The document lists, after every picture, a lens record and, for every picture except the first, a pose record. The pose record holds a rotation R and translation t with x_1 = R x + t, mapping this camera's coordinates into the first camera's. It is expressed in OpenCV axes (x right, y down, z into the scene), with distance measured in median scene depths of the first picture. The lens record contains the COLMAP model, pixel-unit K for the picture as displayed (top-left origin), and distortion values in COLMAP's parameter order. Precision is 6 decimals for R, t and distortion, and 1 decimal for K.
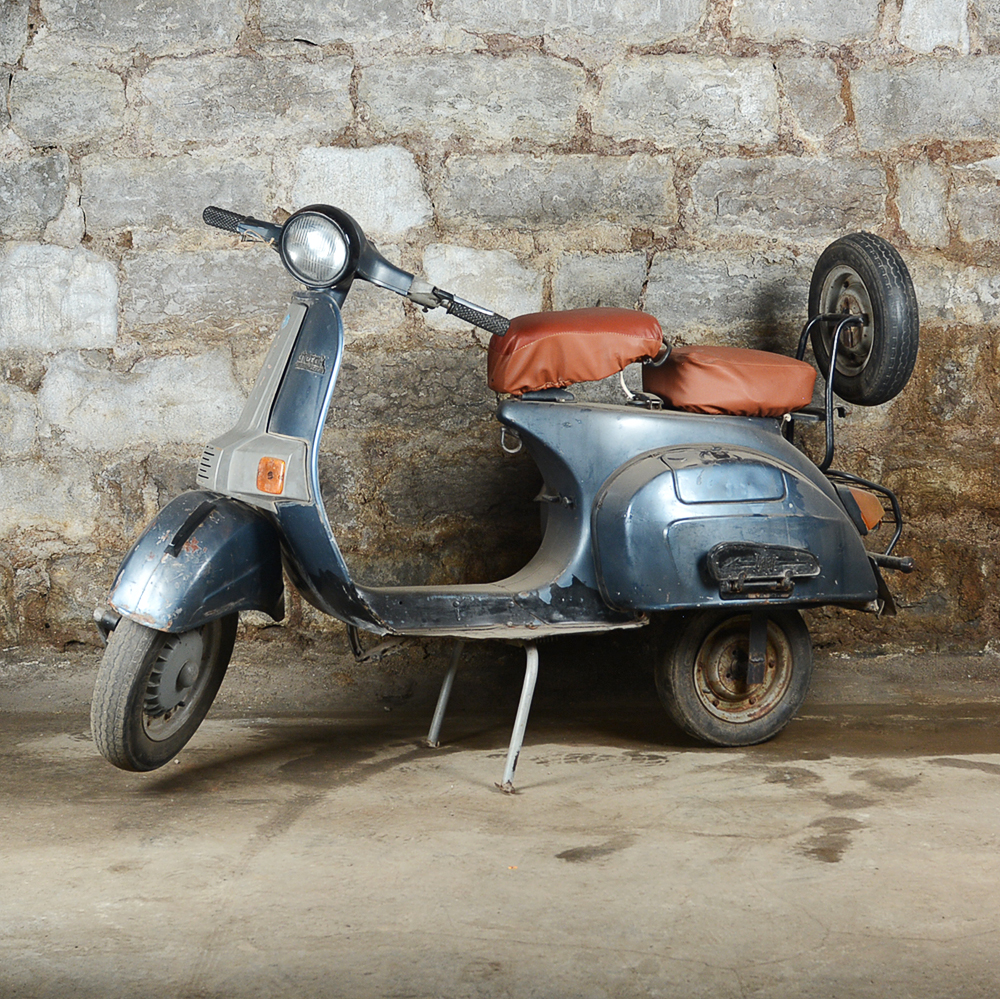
lens RADIAL K [[2456.3, 0, 500.0], [0, 2456.3, 499.5], [0, 0, 1]] dist [-0.009941, -0.137201]
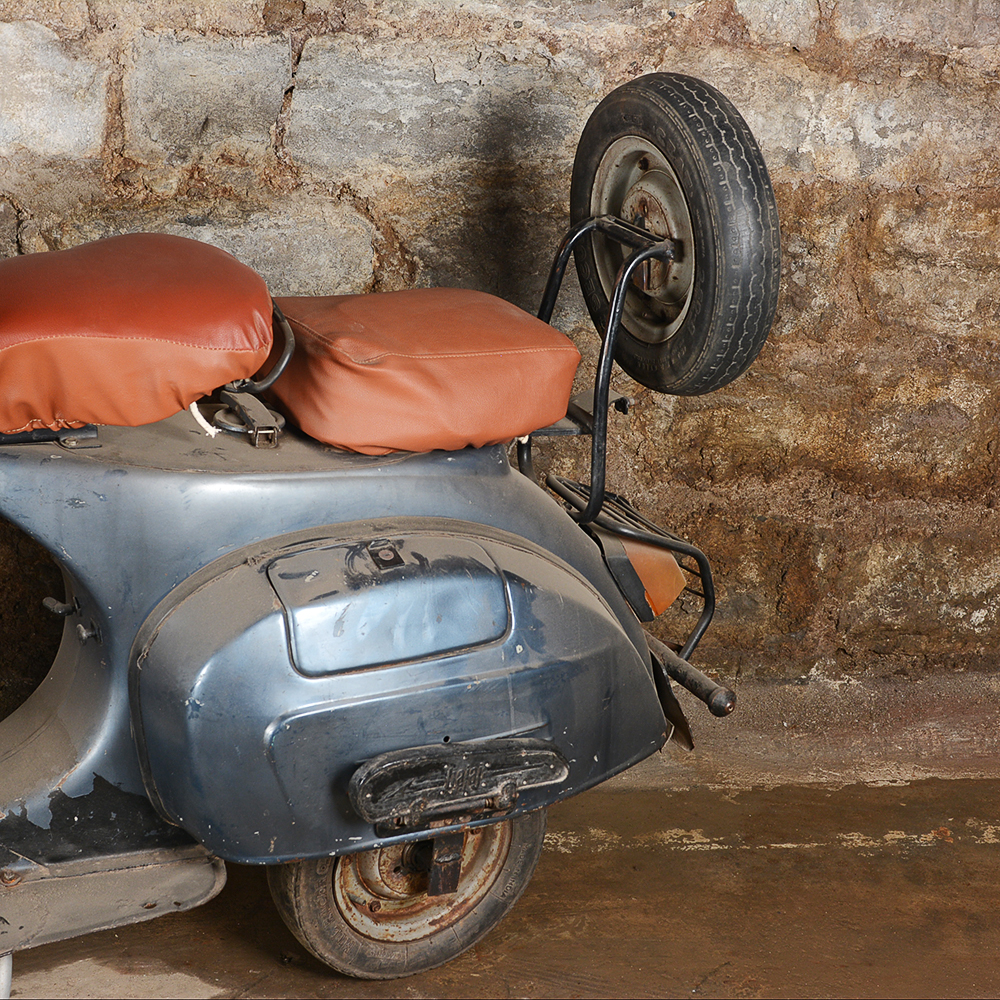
lens RADIAL K [[1984.5, 0, 500.0], [0, 1984.5, 500.0], [0, 0, 1]] dist [-0.014180, 0.099557]
pose [[0.993961, 0.016520, 0.108485, 0.059741], [-0.045326, 0.962136, 0.268775, -0.123461], [-0.099937, -0.272069, 0.957074, 0.531066]]
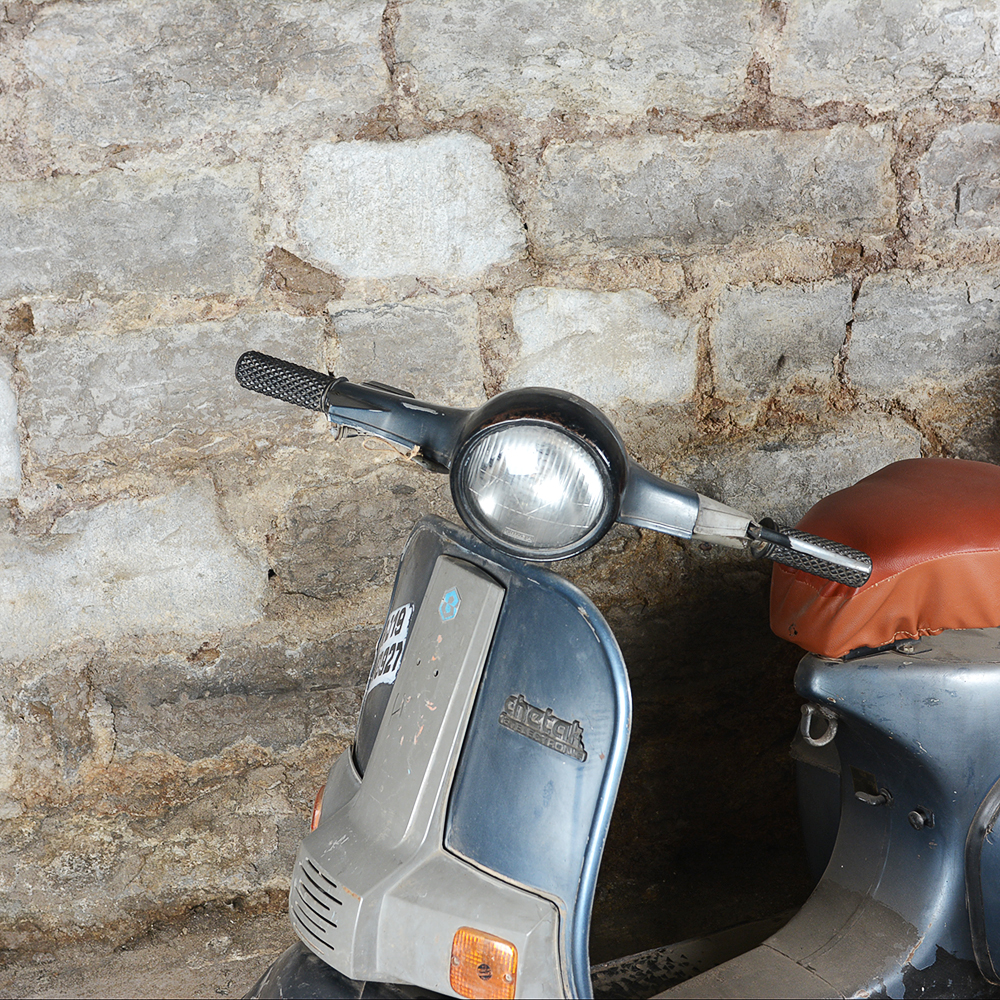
lens RADIAL K [[1852.8, 0, 500.0], [0, 1852.8, 500.0], [0, 0, 1]] dist [-0.030898, 0.083549]
pose [[0.982690, -0.087745, 0.163158, -0.115469], [0.058901, 0.983002, 0.173890, -0.133539], [-0.175642, -0.161270, 0.971155, 0.538605]]
